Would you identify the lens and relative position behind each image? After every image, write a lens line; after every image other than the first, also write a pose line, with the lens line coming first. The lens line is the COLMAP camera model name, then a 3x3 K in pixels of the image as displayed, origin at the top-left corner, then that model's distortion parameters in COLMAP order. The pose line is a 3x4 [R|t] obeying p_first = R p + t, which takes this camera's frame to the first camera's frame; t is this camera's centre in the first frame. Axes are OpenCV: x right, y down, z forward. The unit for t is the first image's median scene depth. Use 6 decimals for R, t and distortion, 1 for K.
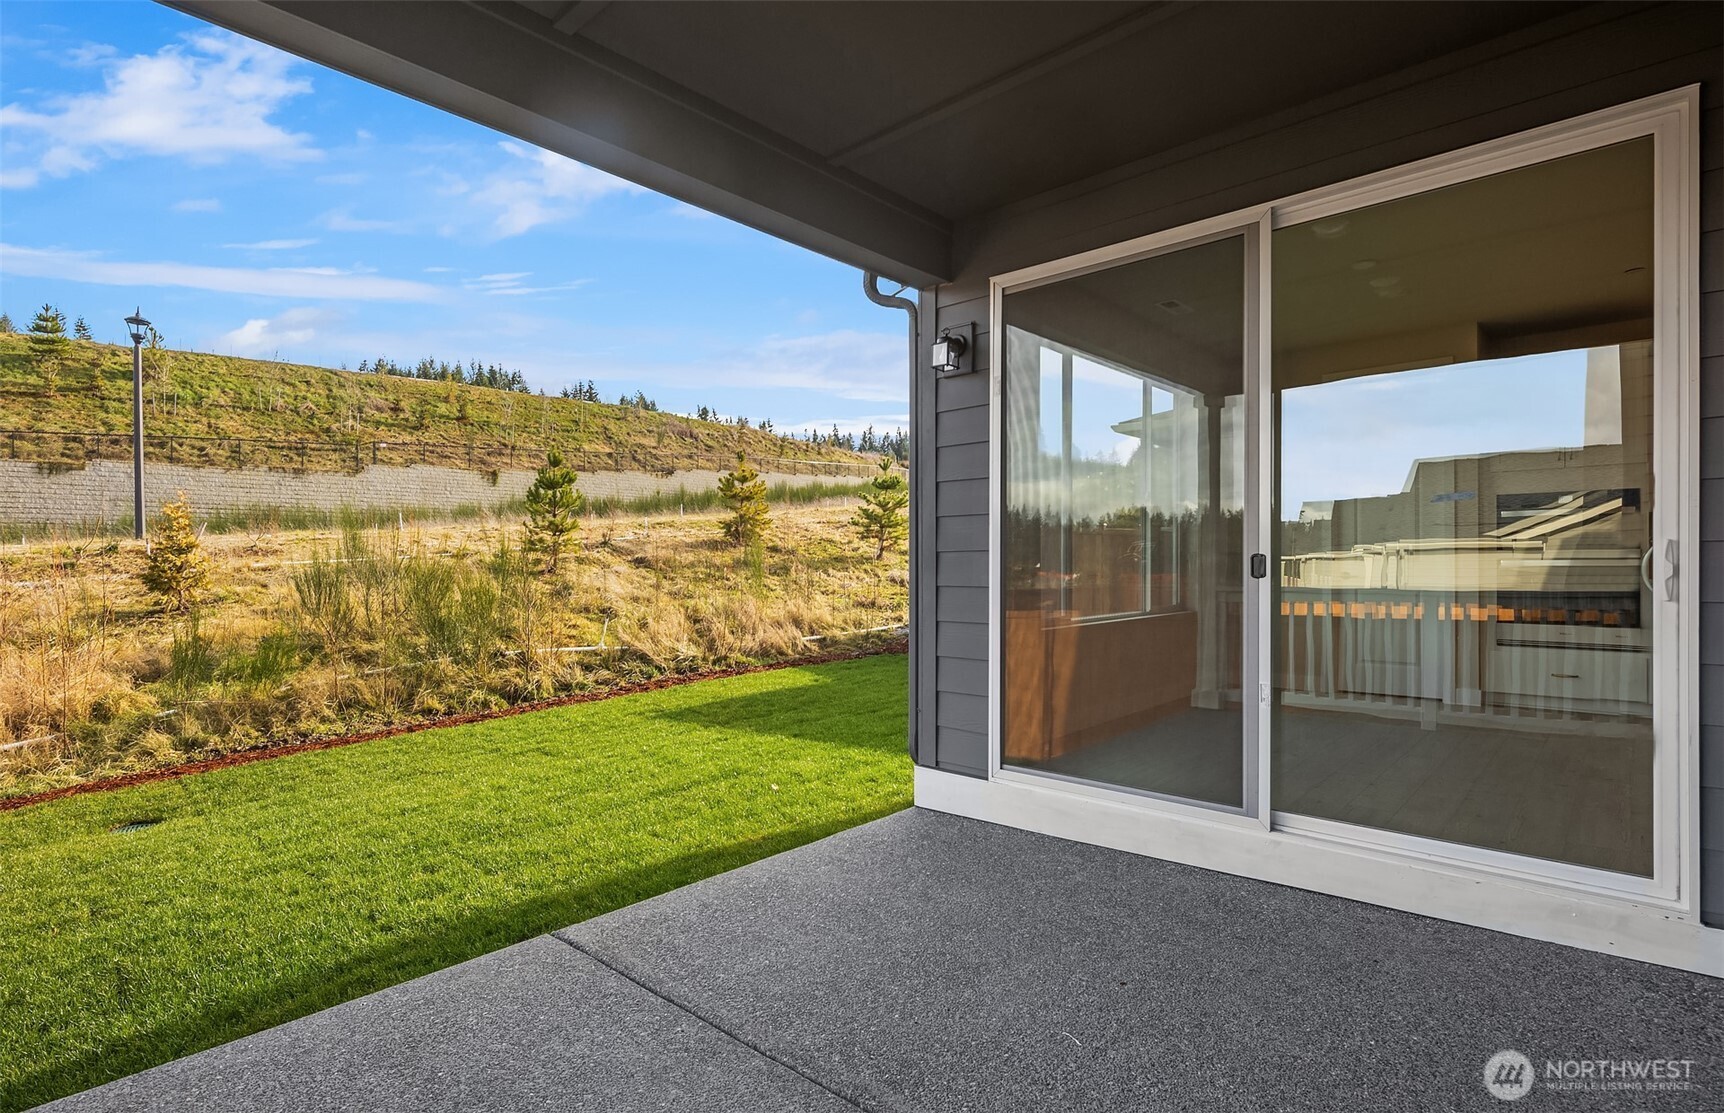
lens RADIAL K [[859.7, 0, 861.5], [0, 859.7, 541.2], [0, 0, 1]] dist [0.000839, -0.000608]
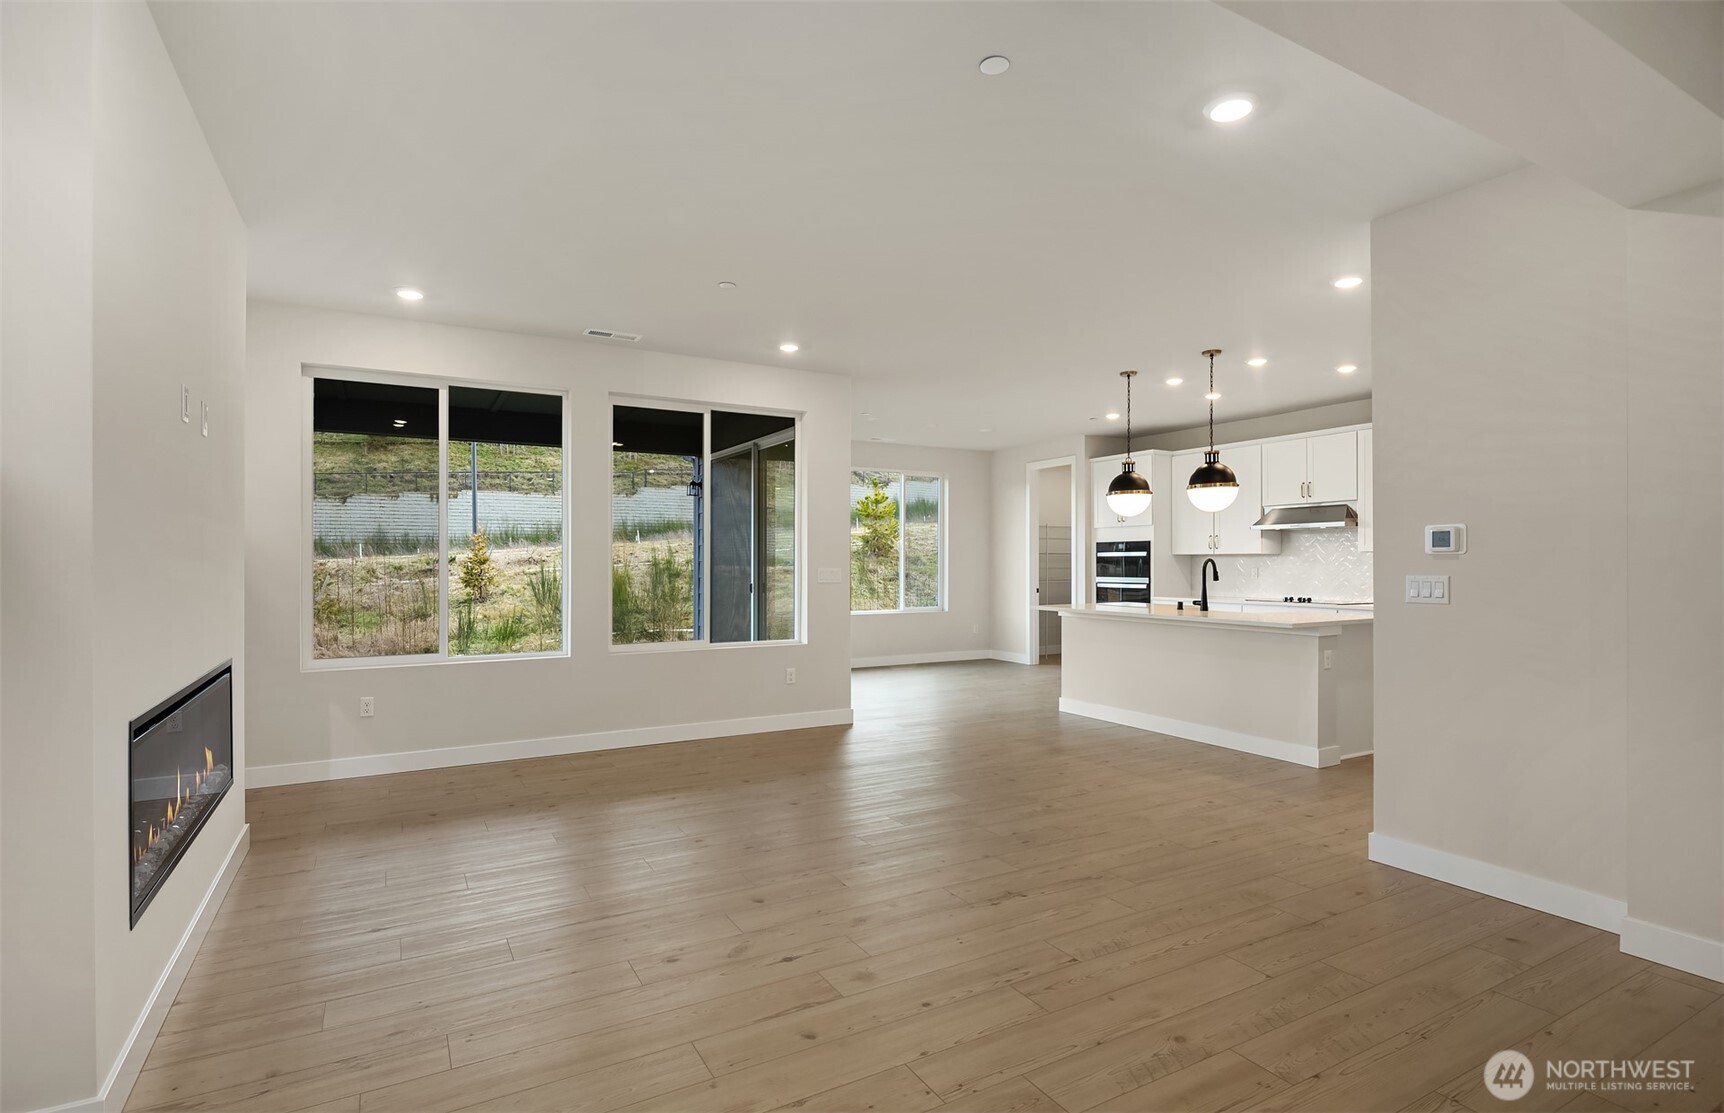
lens RADIAL K [[838.2, 0, 850.3], [0, 838.2, 550.5], [0, 0, 1]] dist [0.003057, -0.000026]
pose [[0.950863, -0.000026, -0.309613, 0.105825], [0.003344, 0.999943, 0.010188, -0.007590], [0.309595, -0.010723, 0.950808, -0.084483]]
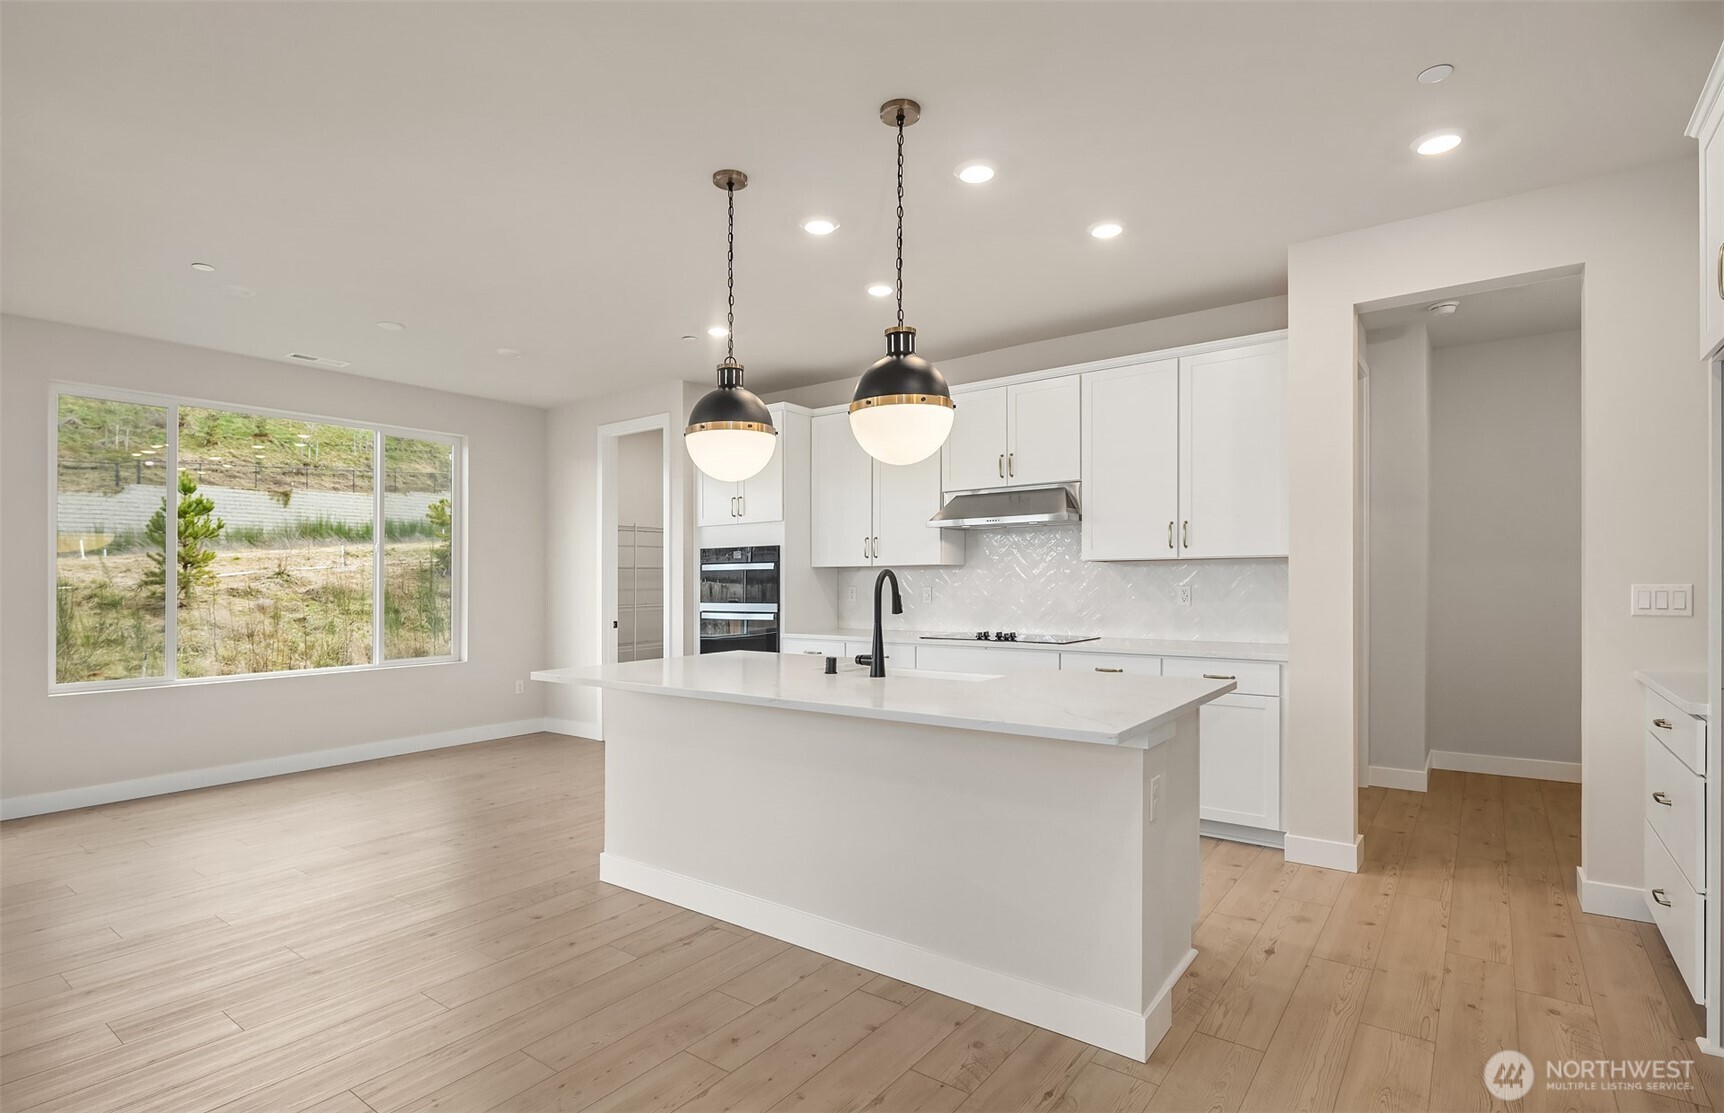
lens RADIAL K [[850.4, 0, 862.0], [0, 850.4, 556.5], [0, 0, 1]] dist [-0.003950, -0.000960]
pose [[0.993177, -0.000340, 0.116614, 0.109235], [0.000926, 0.999987, -0.004971, -0.005380], [-0.116611, 0.005045, 0.993165, -0.003117]]
